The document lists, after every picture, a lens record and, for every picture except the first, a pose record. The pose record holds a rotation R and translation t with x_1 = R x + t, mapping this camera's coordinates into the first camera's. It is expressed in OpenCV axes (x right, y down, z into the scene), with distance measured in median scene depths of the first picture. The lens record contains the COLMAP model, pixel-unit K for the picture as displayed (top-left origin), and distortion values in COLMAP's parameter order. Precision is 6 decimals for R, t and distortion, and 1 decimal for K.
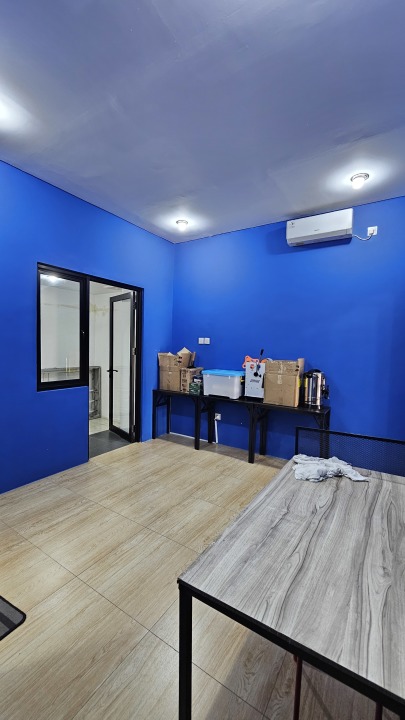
lens RADIAL K [[294.2, 0, 203.3], [0, 294.2, 359.4], [0, 0, 1]] dist [-0.000989, 0.001086]
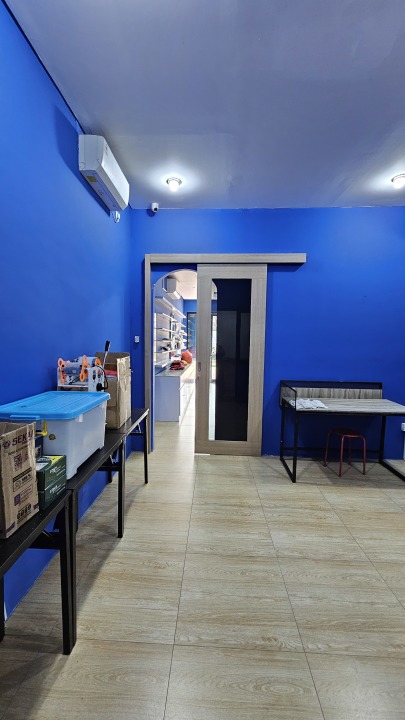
lens RADIAL K [[294.2, 0, 201.3], [0, 294.2, 361.8], [0, 0, 1]] dist [-0.000989, 0.001086]
pose [[-0.498211, -0.090247, 0.862346, -0.580419], [0.014498, 0.993562, 0.112356, -0.083062], [-0.866935, 0.068479, -0.493695, 1.665881]]
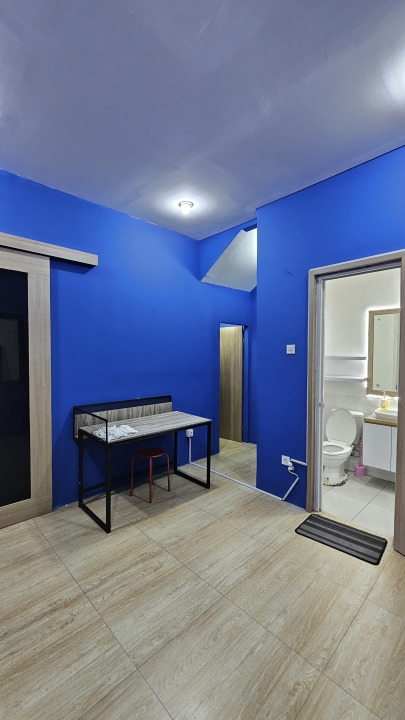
lens RADIAL K [[294.2, 0, 198.4], [0, 294.2, 363.1], [0, 0, 1]] dist [-0.000989, 0.001086]
pose [[-0.970151, -0.034432, 0.240043, -0.276114], [-0.015630, 0.996689, 0.079797, -0.094216], [-0.241996, 0.073664, -0.967477, 1.605254]]
